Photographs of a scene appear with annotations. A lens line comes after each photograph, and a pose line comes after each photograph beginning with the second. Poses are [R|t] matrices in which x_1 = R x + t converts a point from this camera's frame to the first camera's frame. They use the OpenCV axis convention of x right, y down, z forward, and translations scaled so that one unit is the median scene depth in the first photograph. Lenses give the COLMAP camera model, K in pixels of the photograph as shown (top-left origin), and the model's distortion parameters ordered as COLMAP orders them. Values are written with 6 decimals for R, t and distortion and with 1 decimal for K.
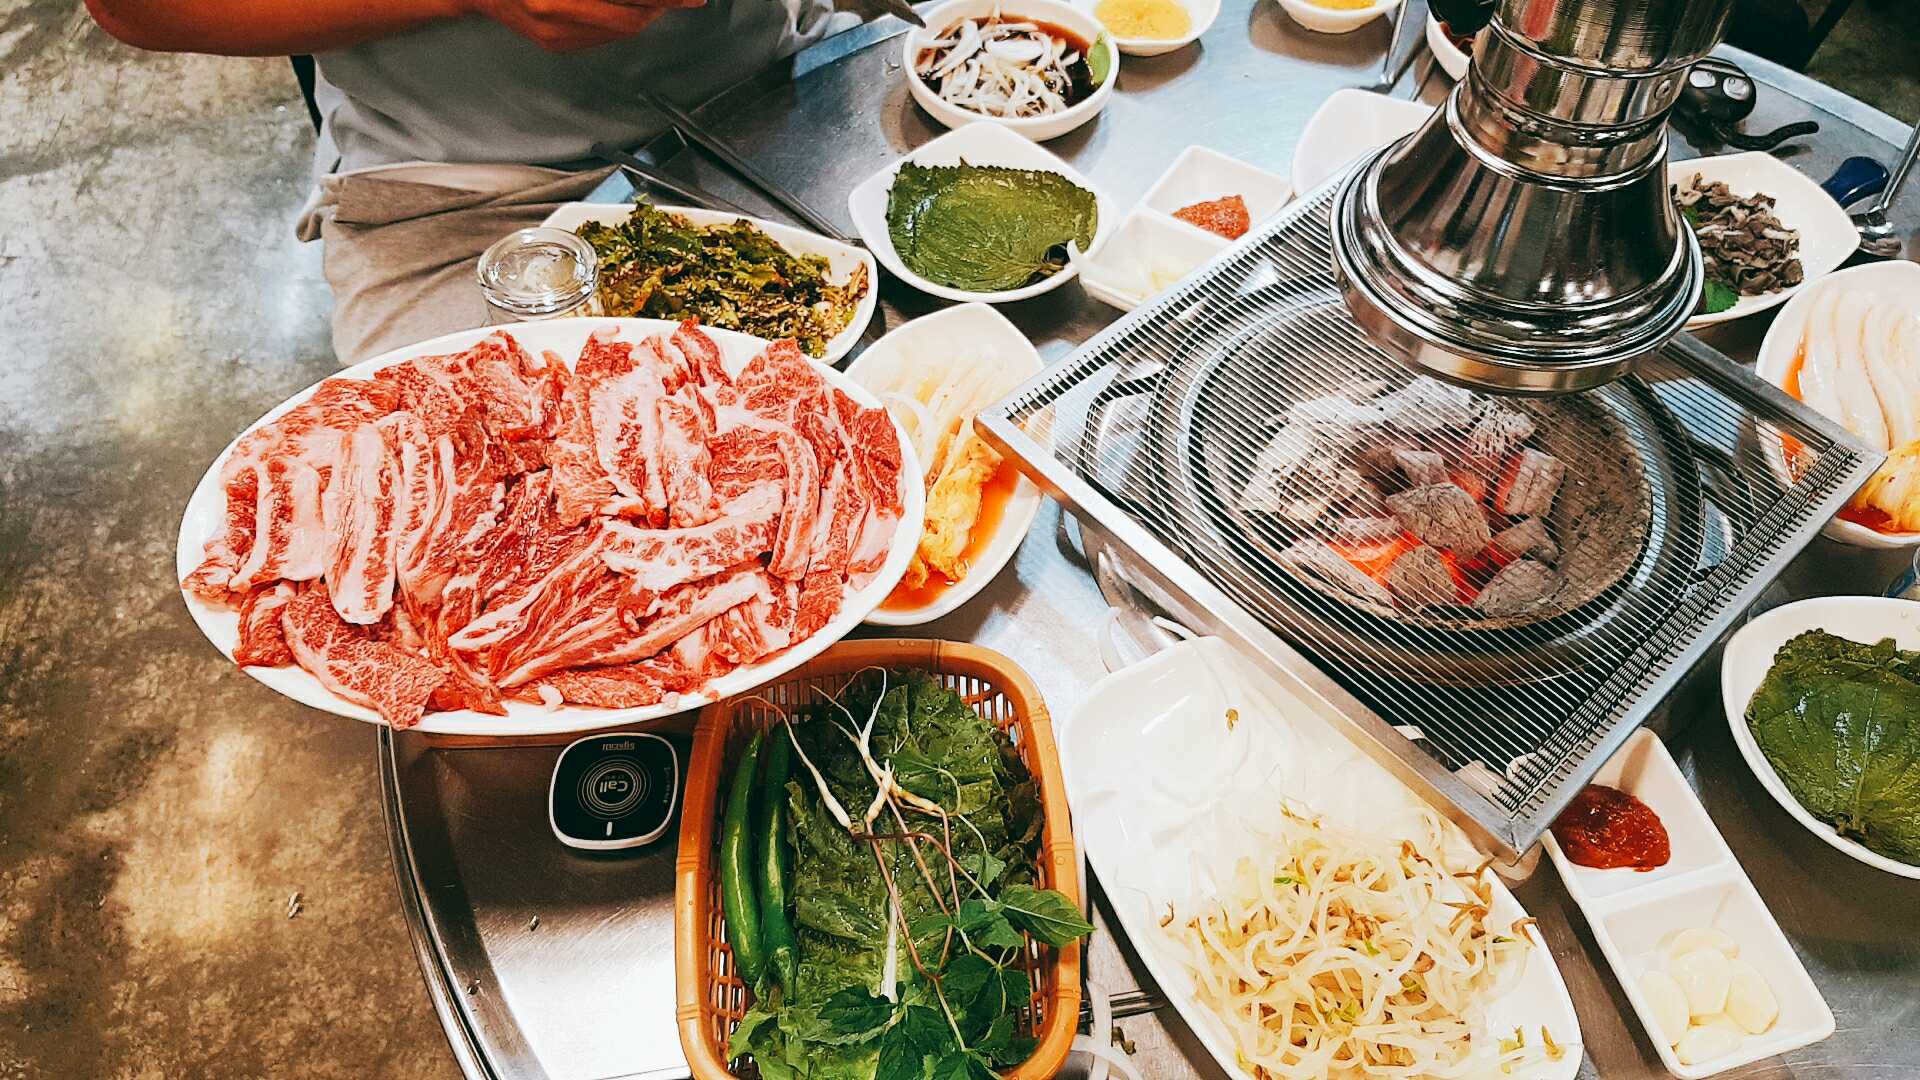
lens RADIAL K [[1507.1, 0, 960.0], [0, 1507.1, 540.0], [0, 0, 1]] dist [0.071300, -0.139952]
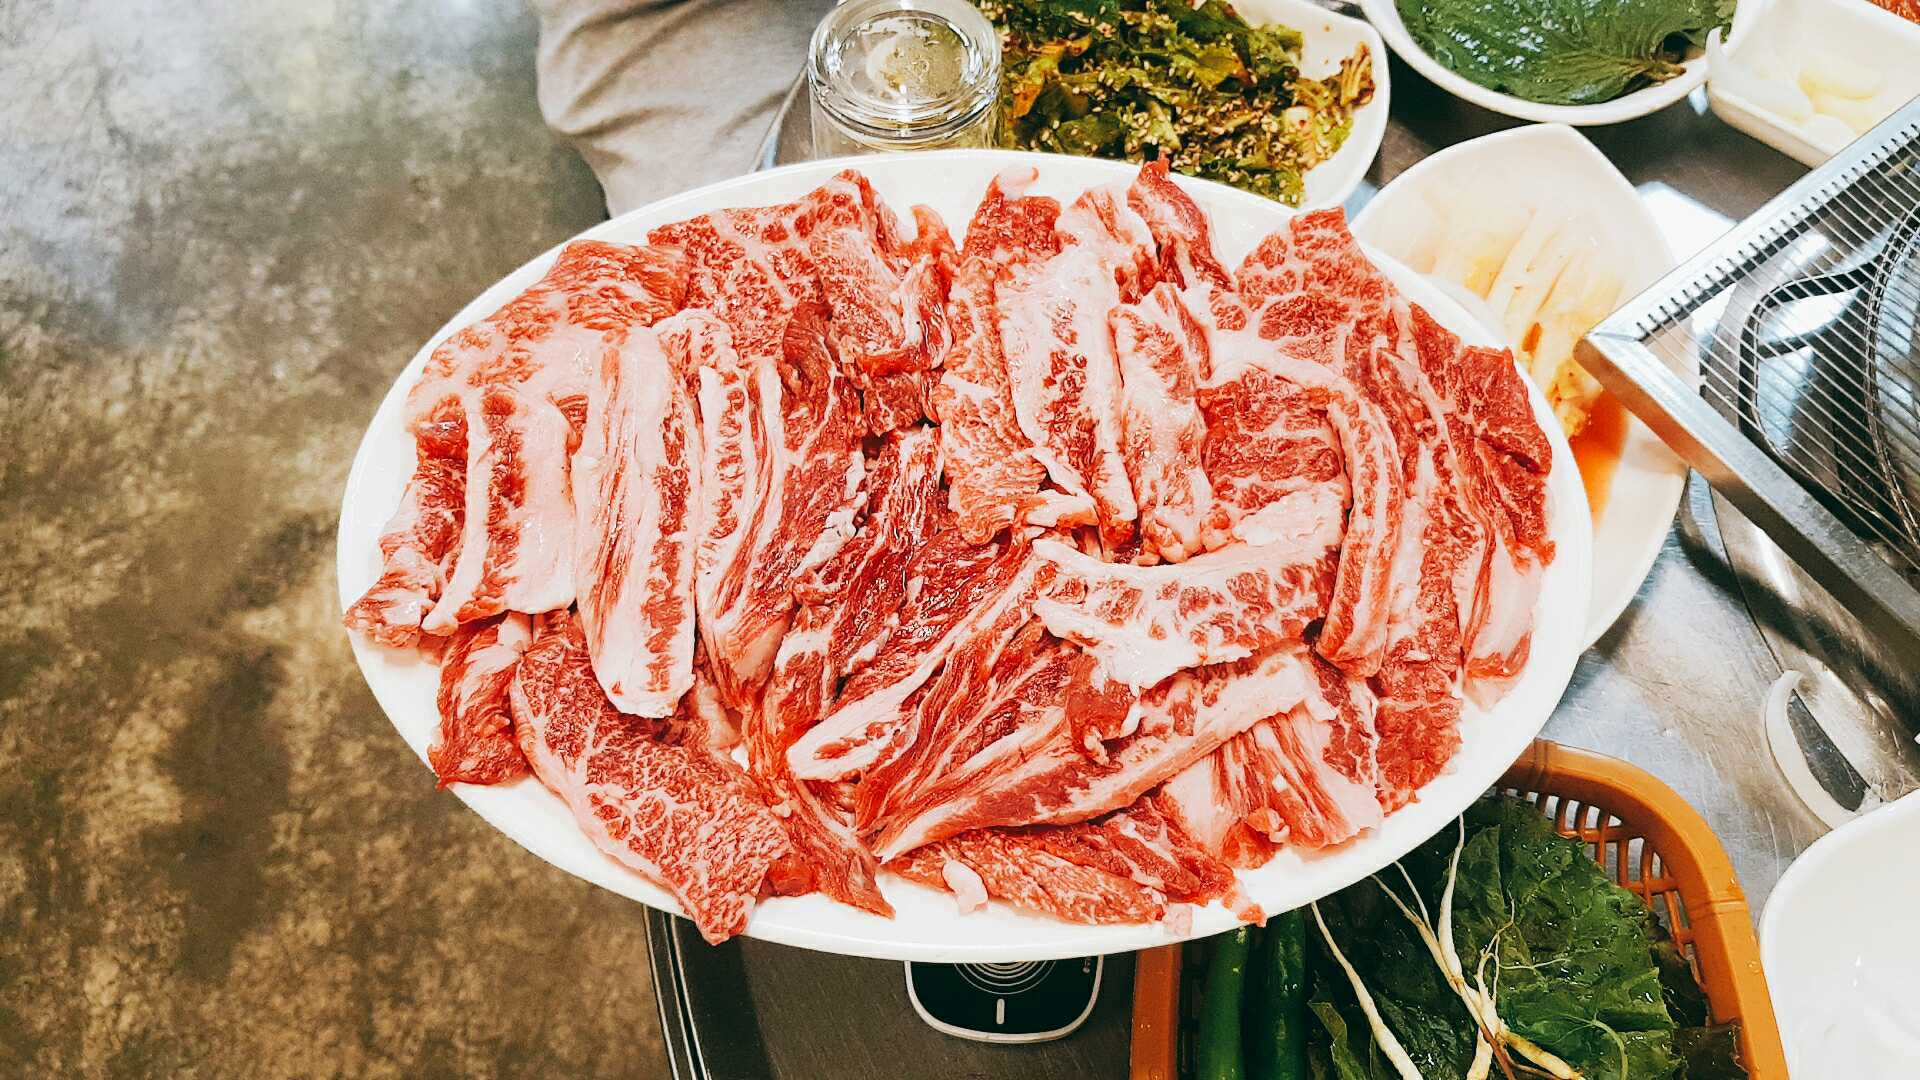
lens RADIAL K [[1537.0, 0, 960.0], [0, 1537.0, 540.0], [0, 0, 1]] dist [0.177475, -0.429941]
pose [[0.992266, 0.081539, -0.093591, -0.199746], [-0.063648, 0.981543, 0.180338, -0.113159], [0.106568, -0.172987, 0.979142, 0.395281]]
